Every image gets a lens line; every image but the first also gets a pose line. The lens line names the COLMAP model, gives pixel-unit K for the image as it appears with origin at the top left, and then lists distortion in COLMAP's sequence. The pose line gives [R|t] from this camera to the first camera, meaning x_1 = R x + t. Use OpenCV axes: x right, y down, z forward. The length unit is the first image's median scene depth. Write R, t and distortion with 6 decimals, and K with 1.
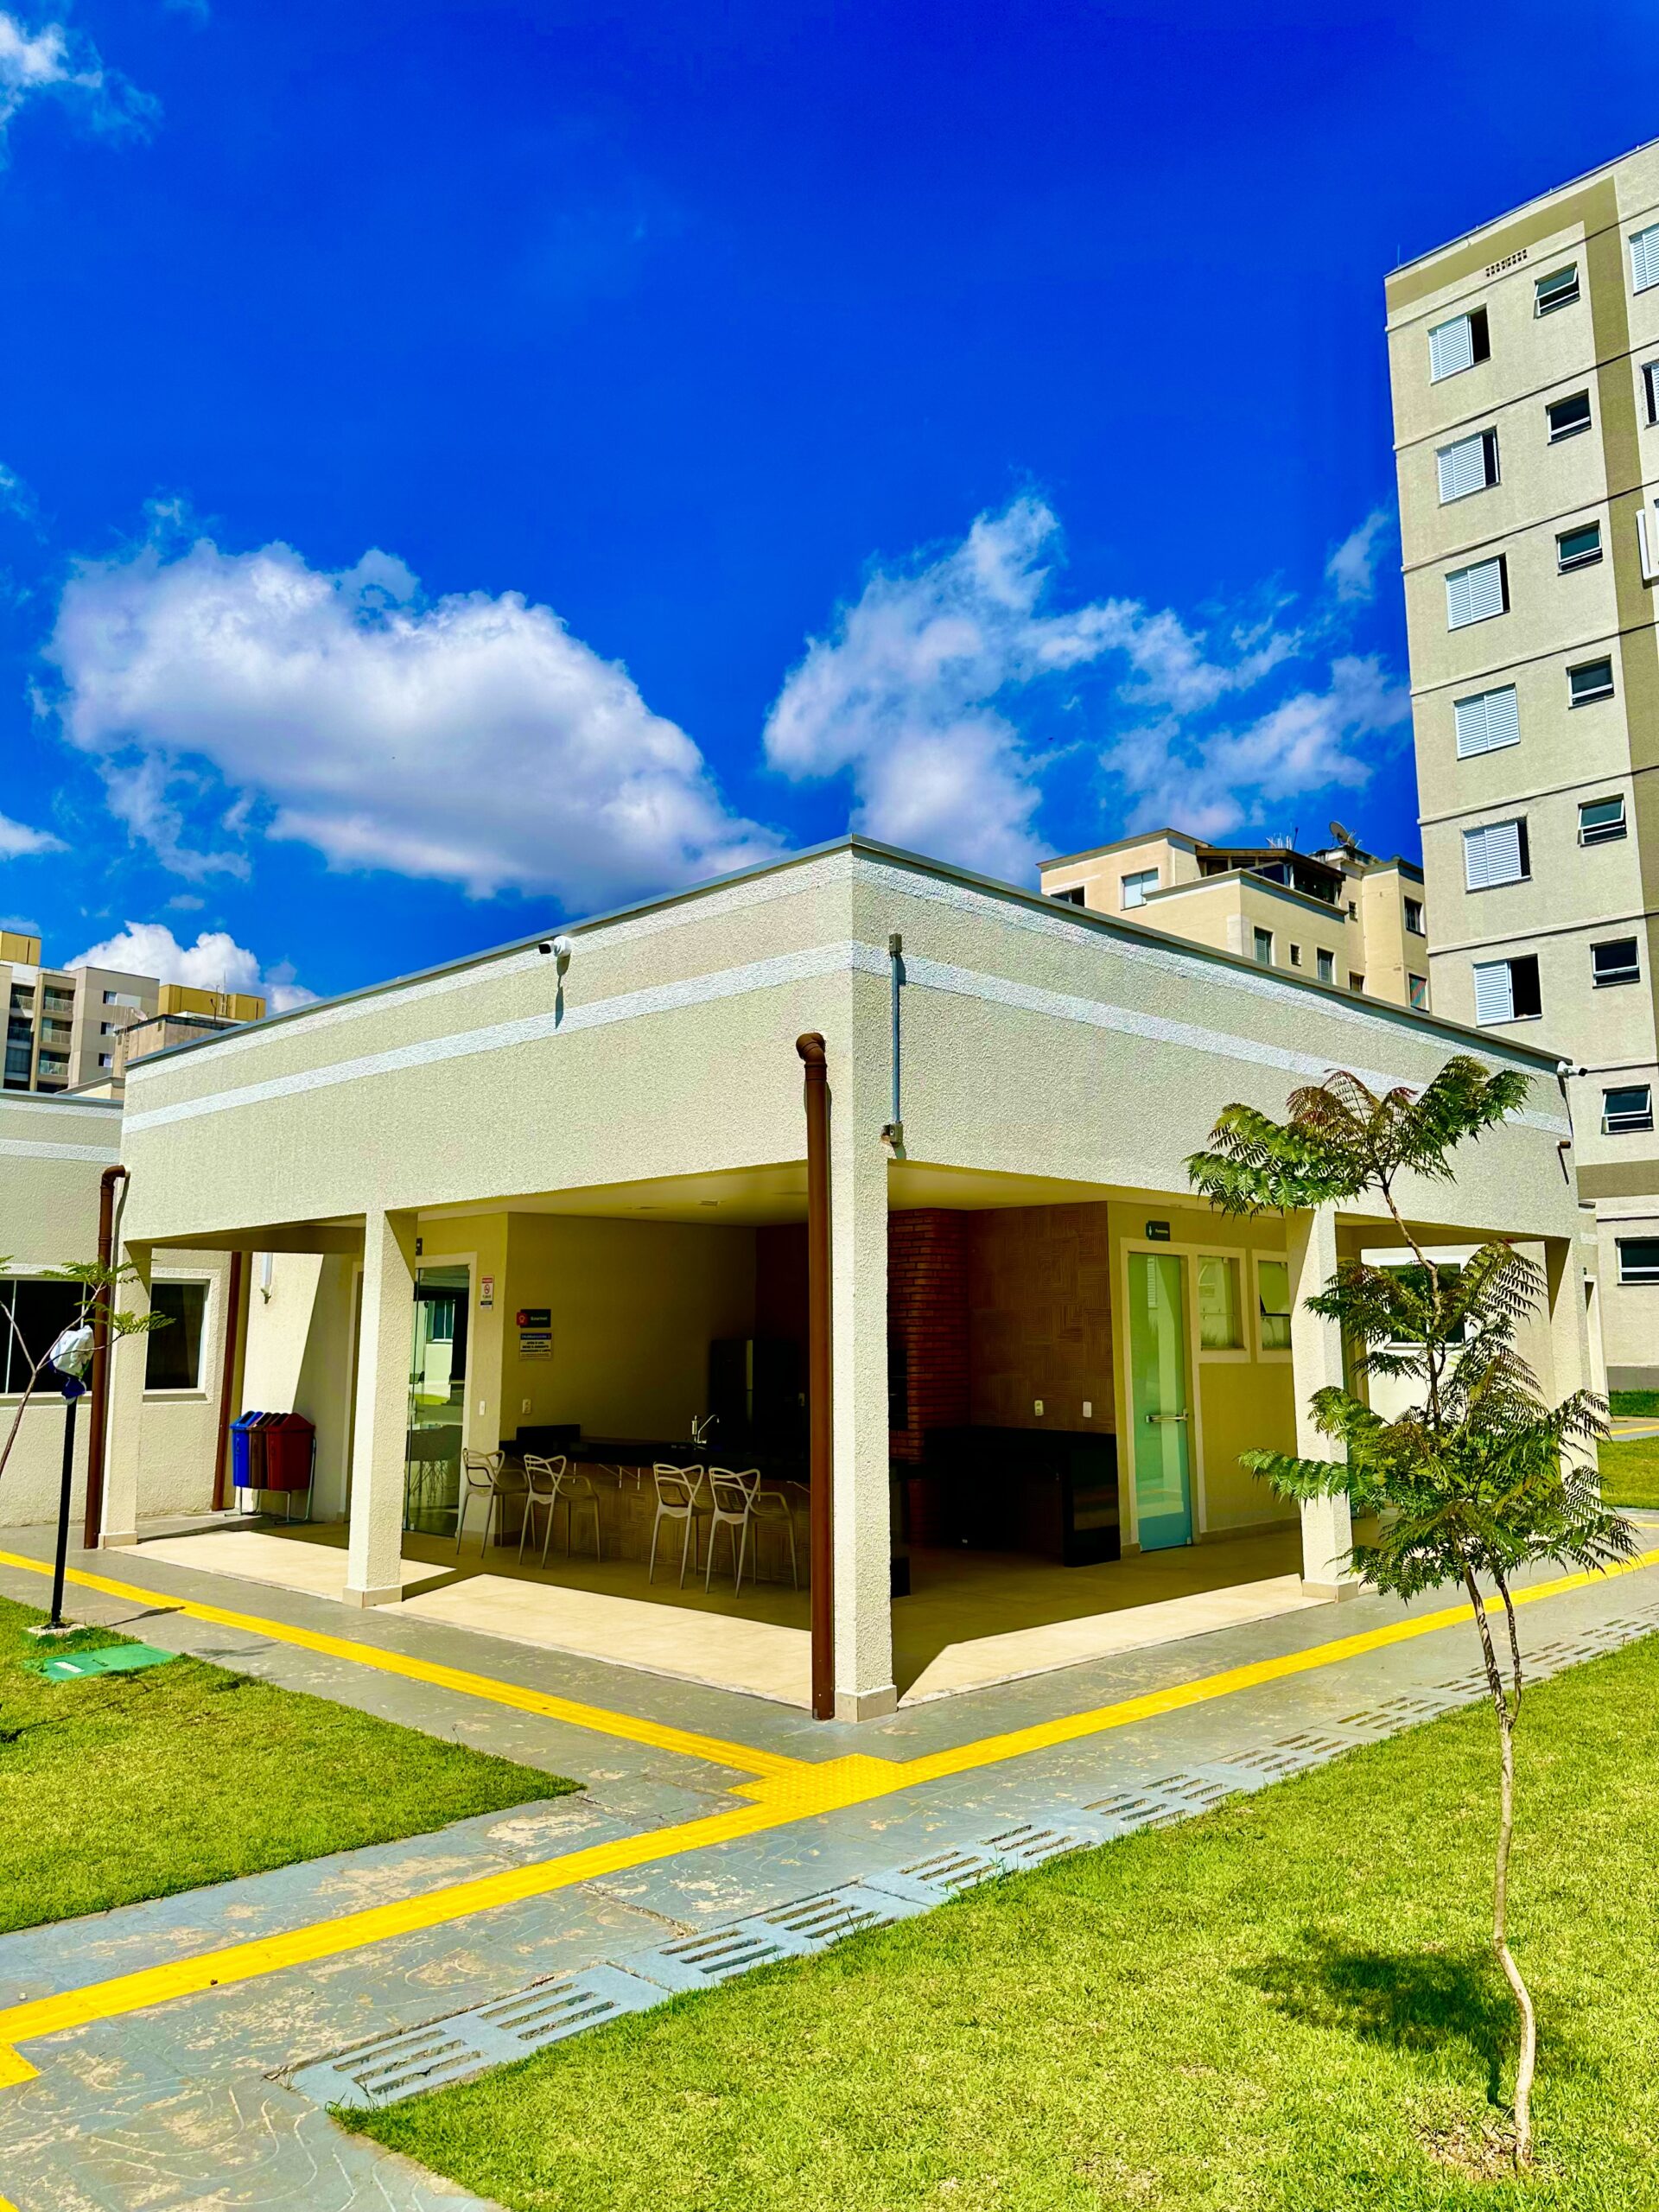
lens RADIAL K [[1570.4, 0, 830.0], [0, 1570.4, 1096.3], [0, 0, 1]] dist [0.057388, -0.058967]
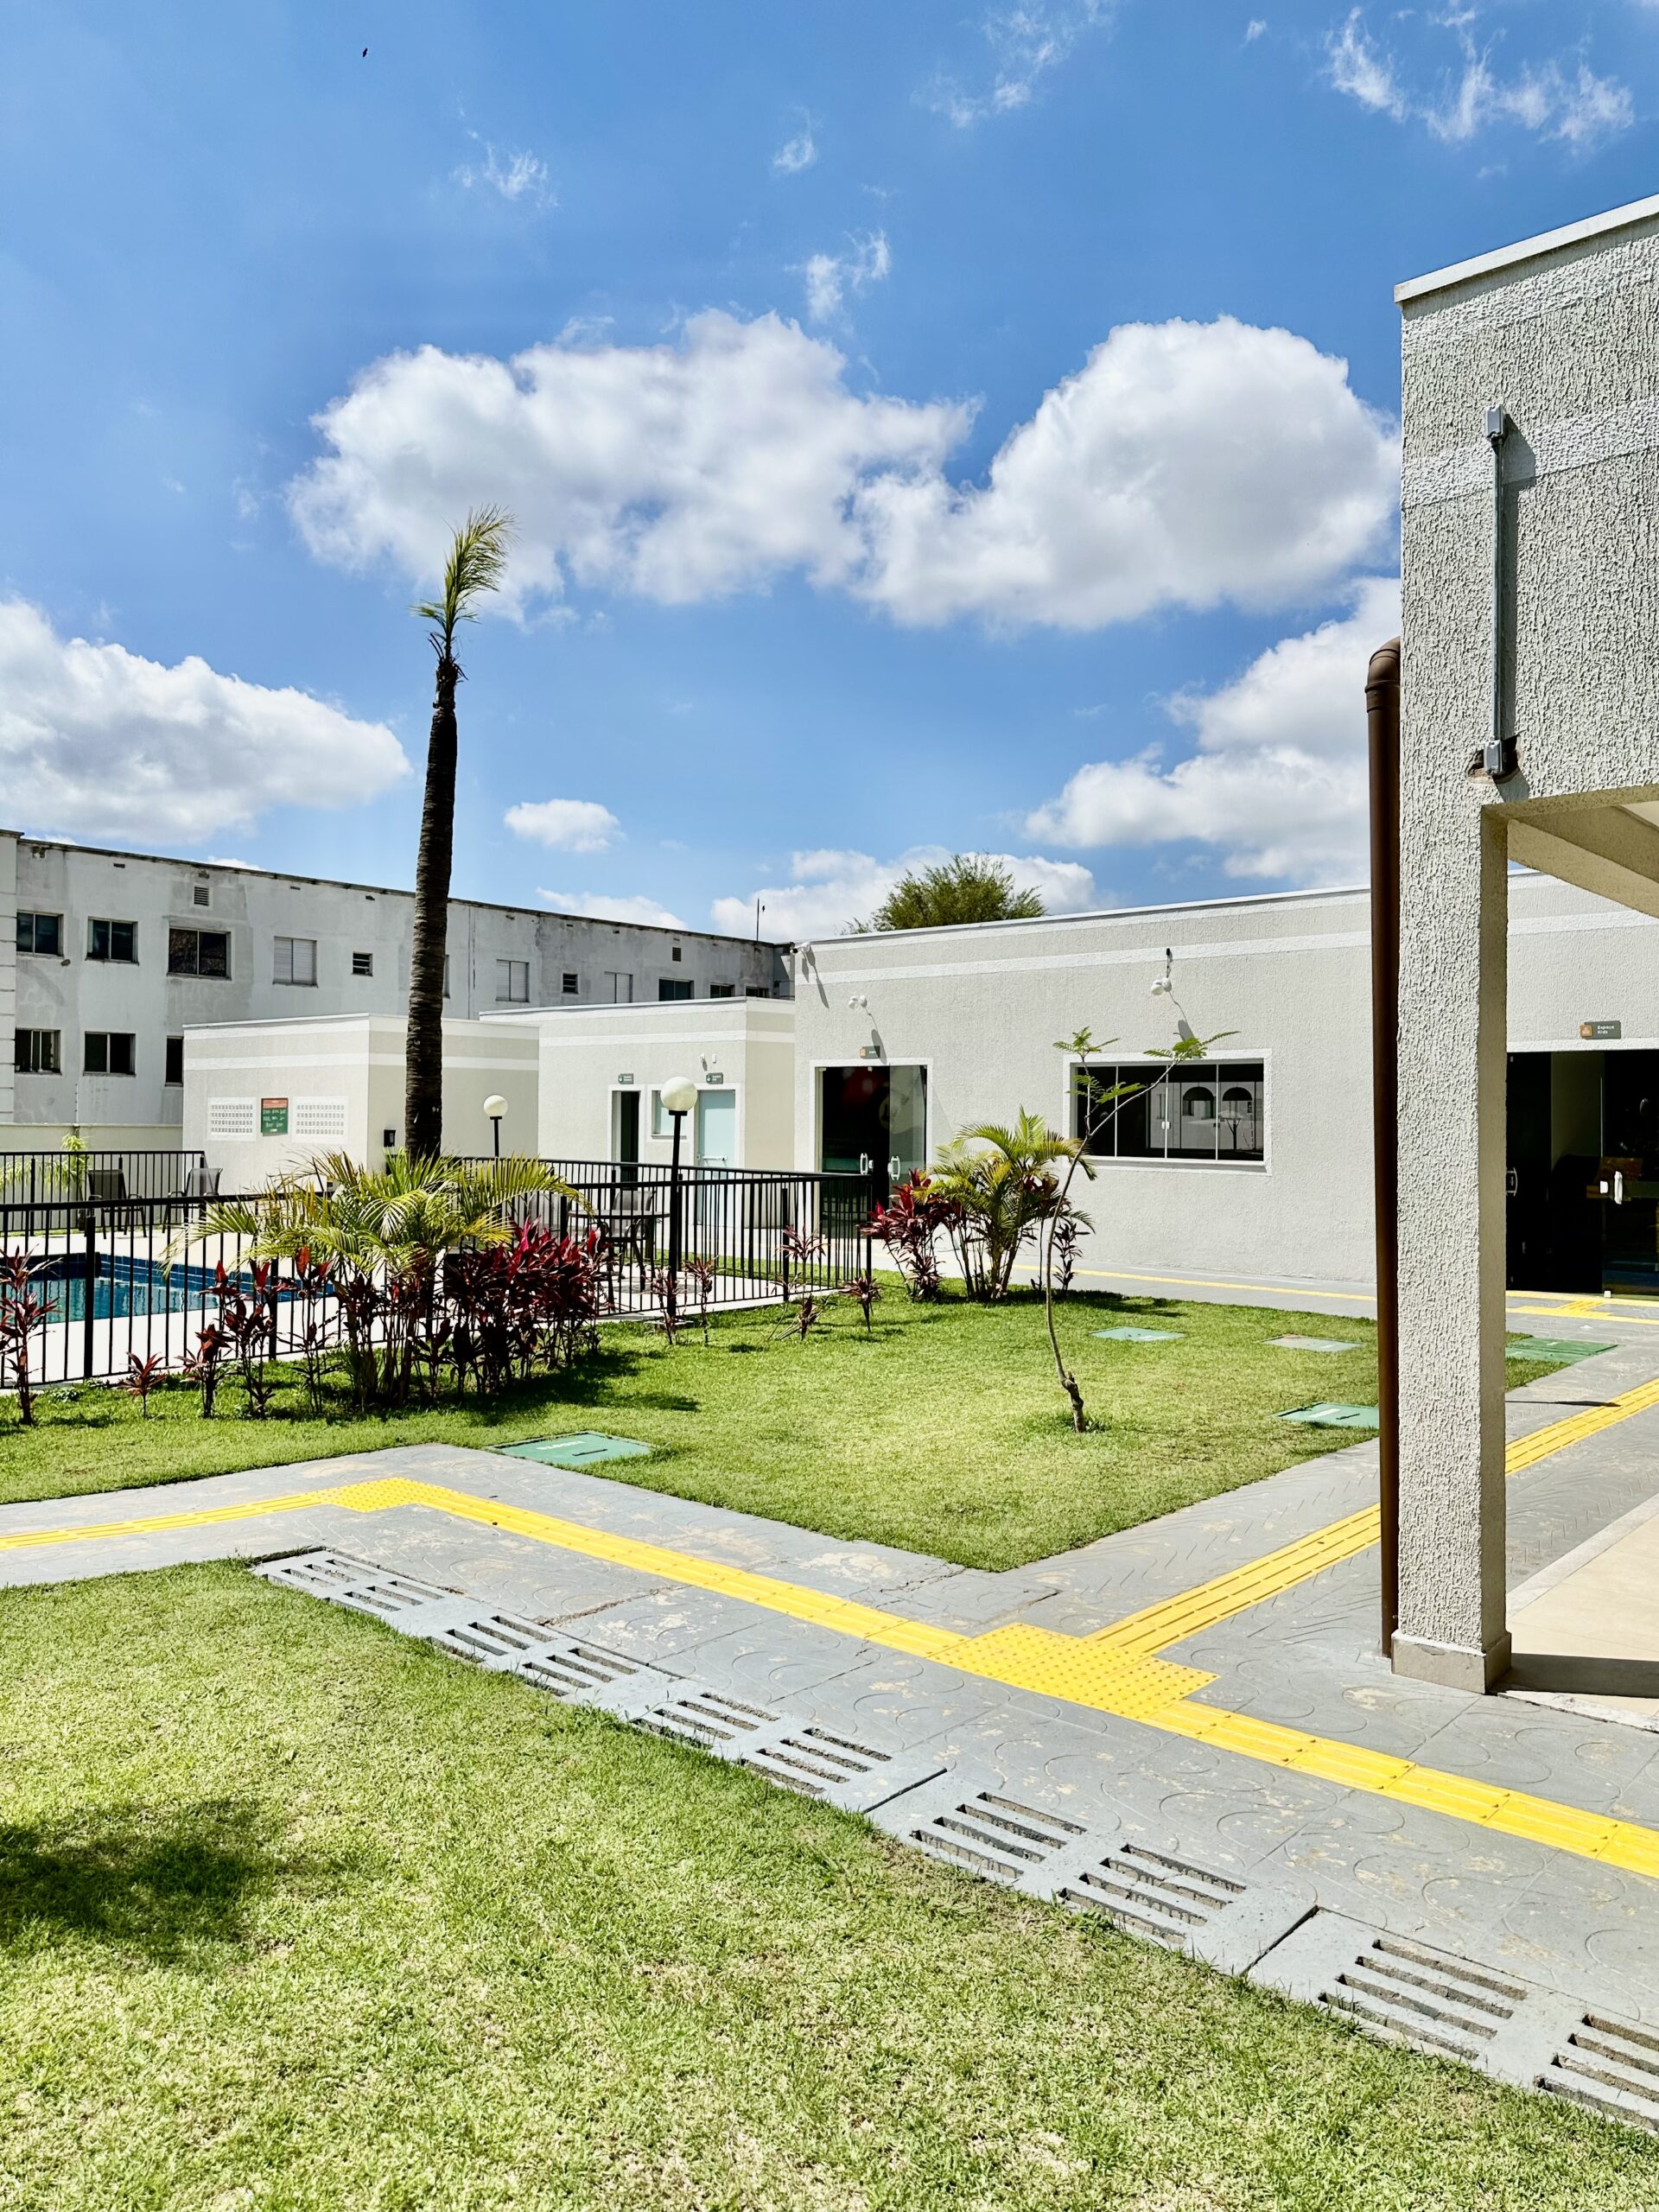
lens RADIAL K [[1570.4, 0, 830.0], [0, 1570.4, 1096.3], [0, 0, 1]] dist [0.057388, -0.058967]
pose [[0.072203, -0.000766, -0.997390, 0.942478], [0.147568, 0.989002, 0.009923, 0.161988], [0.986413, -0.147899, 0.071522, 1.066715]]
